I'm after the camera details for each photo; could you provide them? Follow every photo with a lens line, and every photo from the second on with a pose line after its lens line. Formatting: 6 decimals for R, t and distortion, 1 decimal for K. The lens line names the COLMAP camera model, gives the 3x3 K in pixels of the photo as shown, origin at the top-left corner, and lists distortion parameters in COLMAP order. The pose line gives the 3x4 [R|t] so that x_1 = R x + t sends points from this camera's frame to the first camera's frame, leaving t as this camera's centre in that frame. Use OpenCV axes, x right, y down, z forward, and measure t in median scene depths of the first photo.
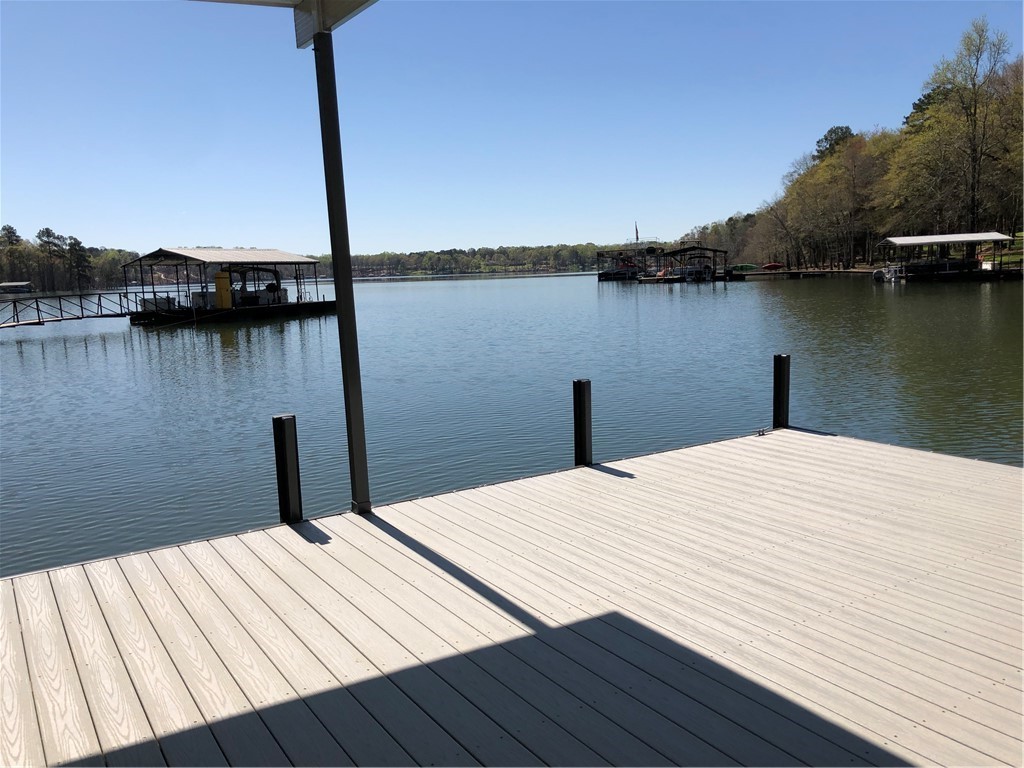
lens RADIAL K [[835.3, 0, 499.9], [0, 835.3, 384.2], [0, 0, 1]] dist [0.009797, -0.002413]
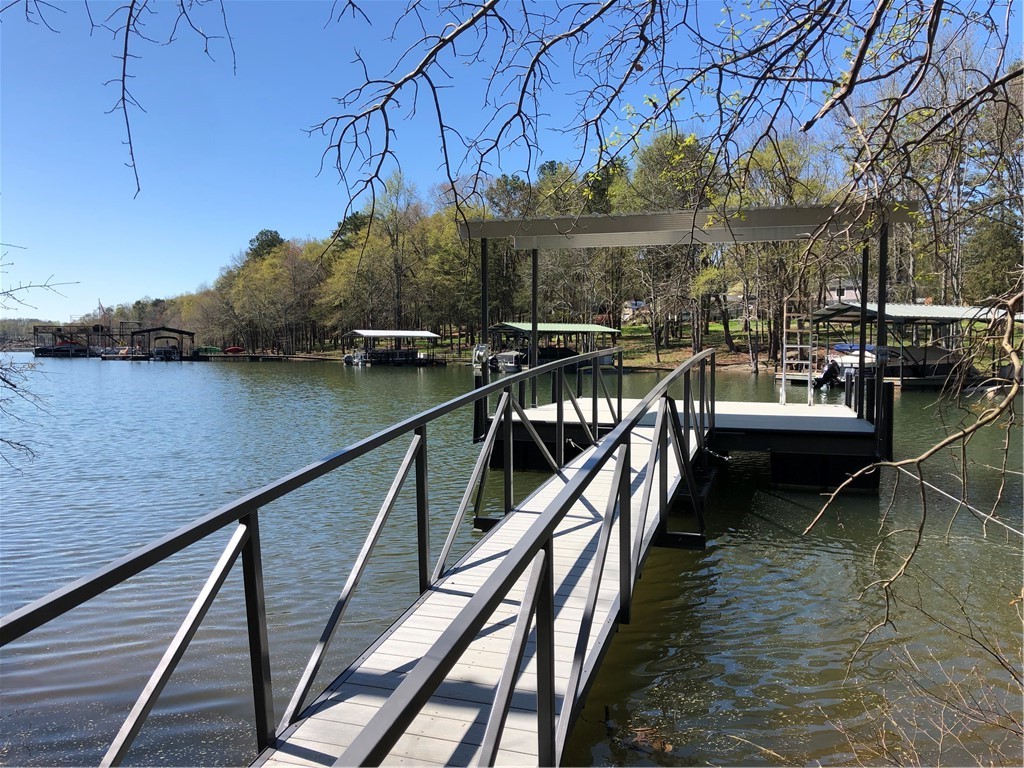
lens RADIAL K [[835.3, 0, 499.9], [0, 835.3, 384.2], [0, 0, 1]] dist [0.009797, -0.002413]
pose [[0.768363, 0.021053, 0.639667, -0.108740], [0.045941, 0.995066, -0.087935, 0.016983], [-0.638363, 0.096953, 0.763605, -0.055769]]
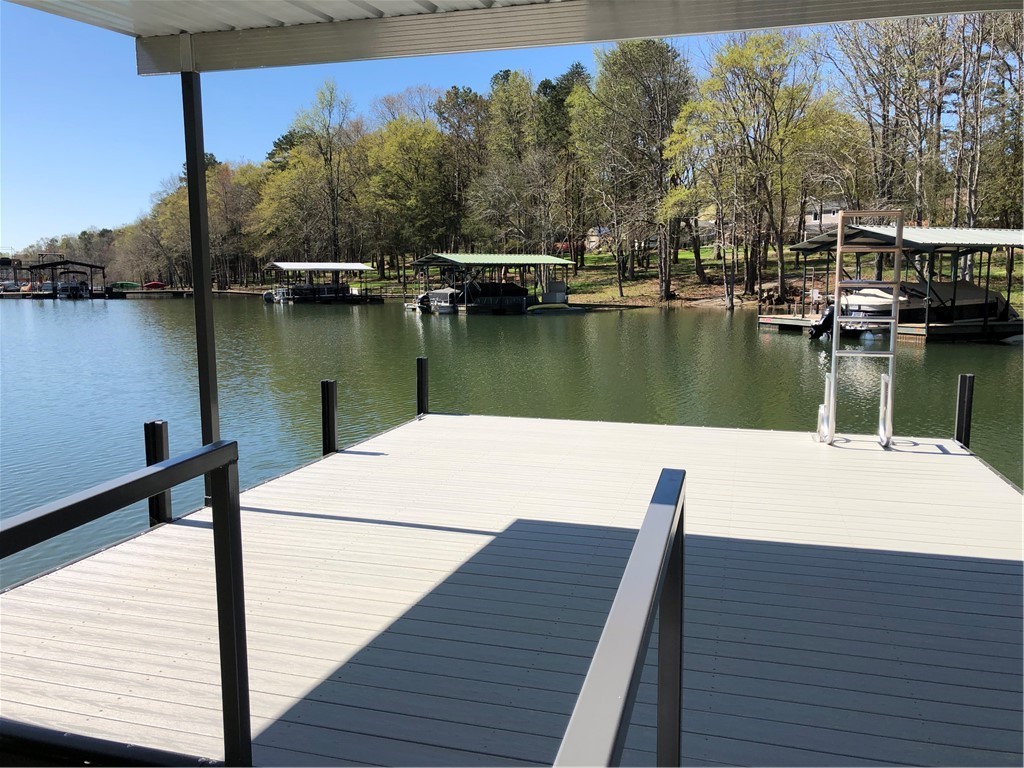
lens RADIAL K [[835.3, 0, 499.9], [0, 835.3, 384.2], [0, 0, 1]] dist [0.009797, -0.002413]
pose [[0.745570, -0.043733, 0.664990, -0.032038], [0.059781, 0.998211, -0.001378, 0.001666], [-0.663740, 0.040781, 0.746851, -0.001682]]
